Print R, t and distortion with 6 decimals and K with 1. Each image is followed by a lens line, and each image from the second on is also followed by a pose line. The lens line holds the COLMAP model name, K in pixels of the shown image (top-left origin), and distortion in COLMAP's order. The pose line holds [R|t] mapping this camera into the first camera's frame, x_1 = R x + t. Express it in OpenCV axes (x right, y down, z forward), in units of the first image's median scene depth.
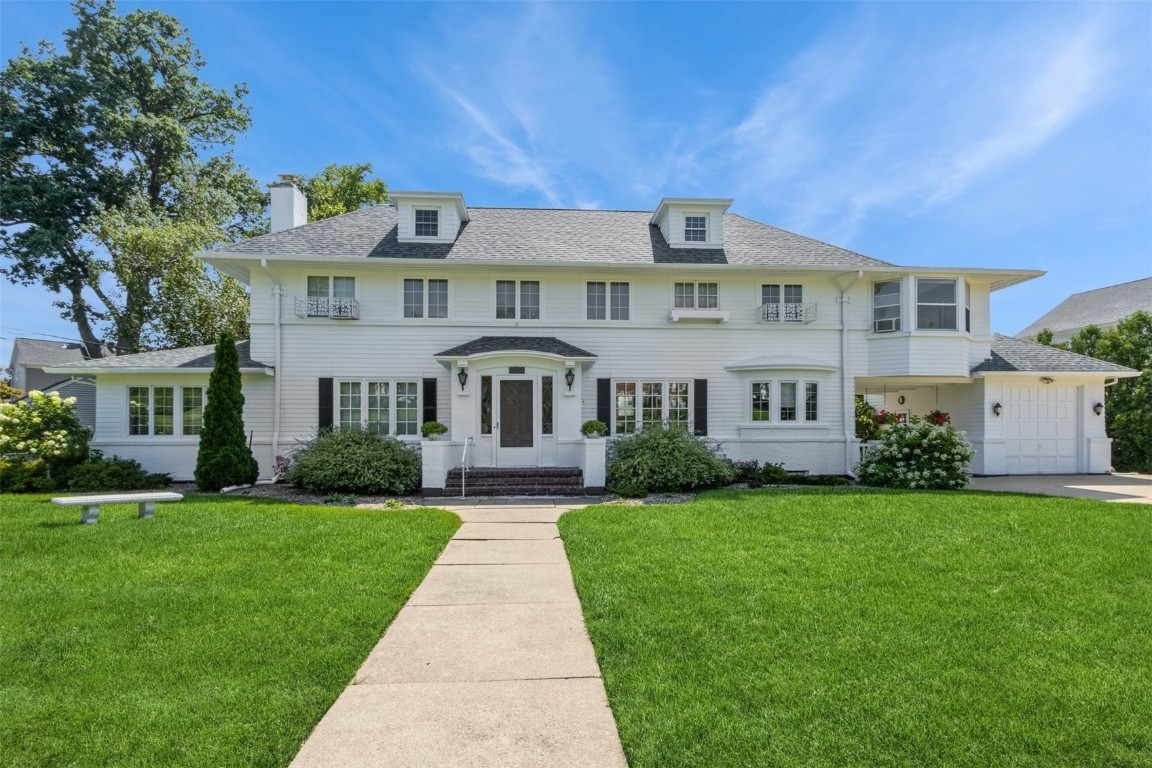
lens RADIAL K [[603.0, 0, 572.4], [0, 603.0, 404.4], [0, 0, 1]] dist [-0.001043, -0.001246]
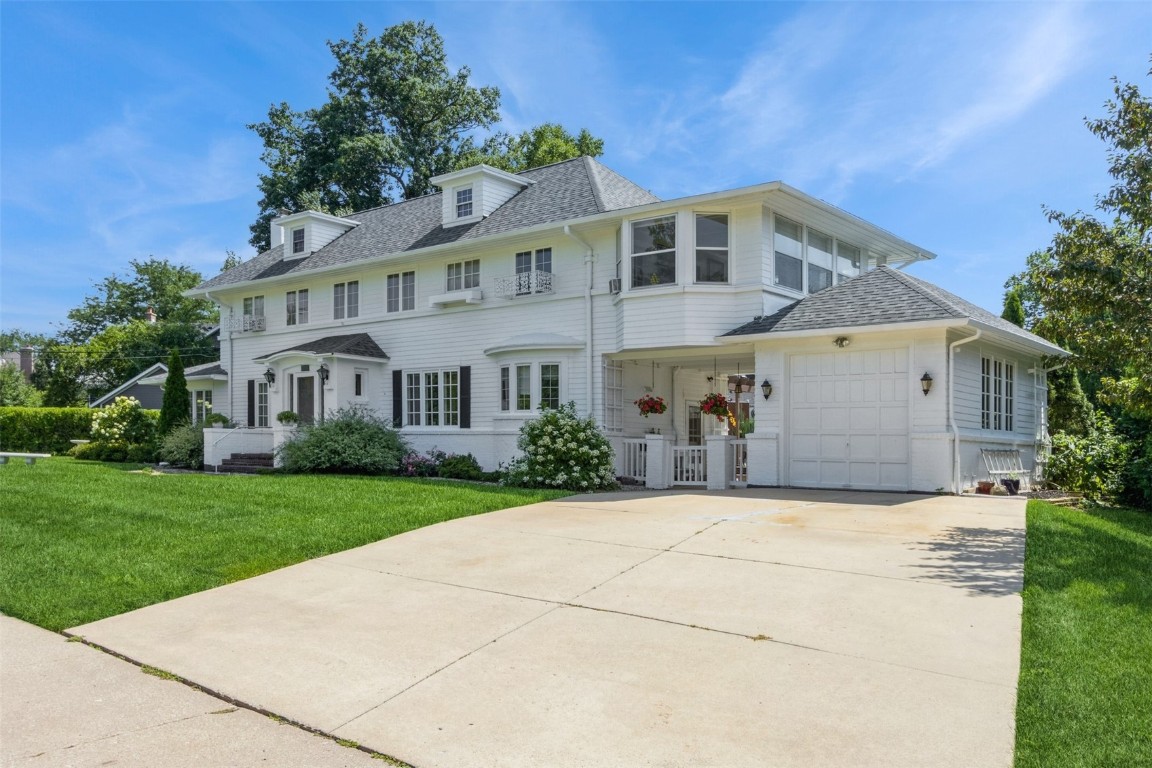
lens RADIAL K [[960.1, 0, 578.4], [0, 960.1, 382.1], [0, 0, 1]] dist [-0.043338, -0.001581]
pose [[0.701674, -0.030614, -0.711840, 1.371494], [0.033385, 0.999392, -0.010072, 0.003485], [0.711715, -0.016697, 0.702270, 0.088720]]
